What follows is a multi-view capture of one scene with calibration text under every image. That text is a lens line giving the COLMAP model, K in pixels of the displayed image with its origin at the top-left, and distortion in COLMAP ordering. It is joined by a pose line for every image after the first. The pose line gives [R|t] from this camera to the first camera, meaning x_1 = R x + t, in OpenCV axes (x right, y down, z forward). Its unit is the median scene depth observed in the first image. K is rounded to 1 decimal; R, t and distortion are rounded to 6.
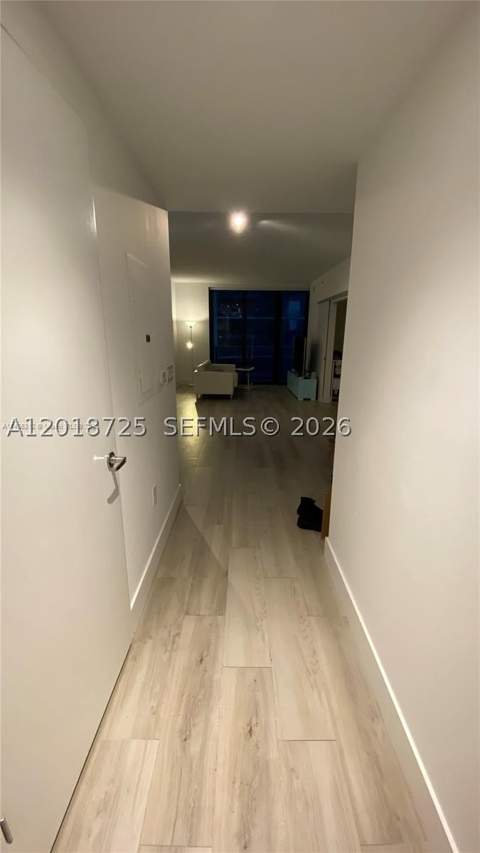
lens RADIAL K [[349.8, 0, 240.0], [0, 349.8, 426.5], [0, 0, 1]] dist [0.038955, -0.028310]
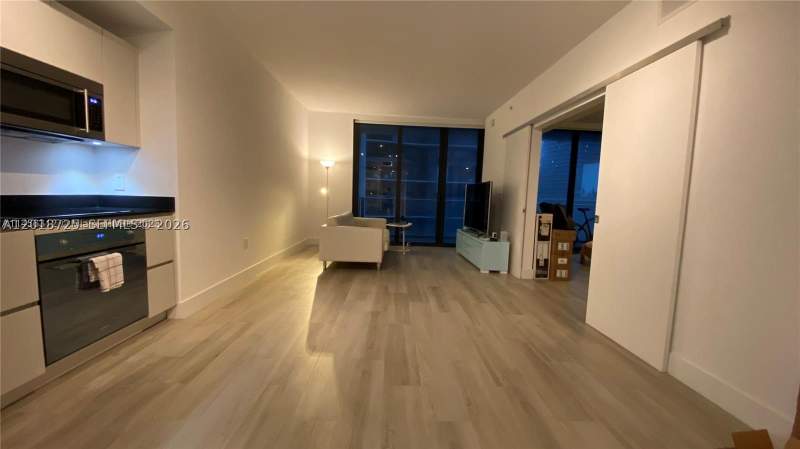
lens RADIAL K [[328.0, 0, 407.7], [0, 328.0, 225.8], [0, 0, 1]] dist [0.038955, -0.028310]
pose [[0.998416, 0.022475, 0.051572, -0.003673], [-0.013511, 0.985694, -0.168003, -0.048609], [-0.054610, 0.167040, 0.984437, 0.332261]]
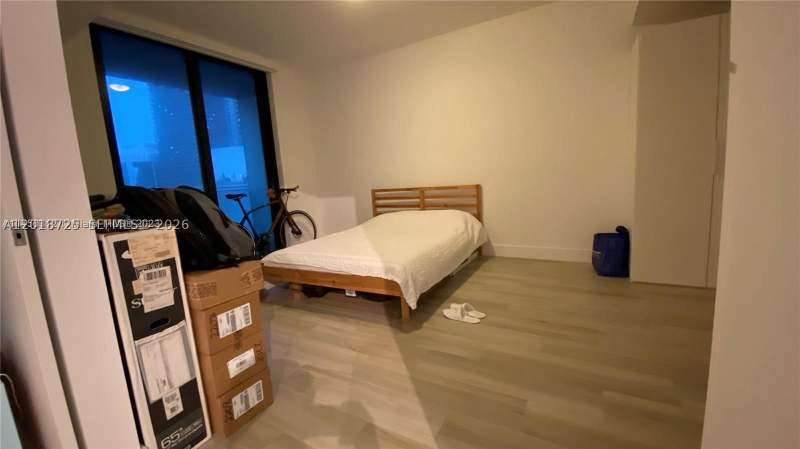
lens RADIAL K [[325.5, 0, 400.3], [0, 325.5, 218.8], [0, 0, 1]] dist [0.018016, -0.027252]
pose [[0.492523, -0.155248, 0.856340, 0.167320], [0.293433, 0.955969, 0.004542, -0.126563], [-0.819340, 0.249041, 0.516392, 0.652788]]
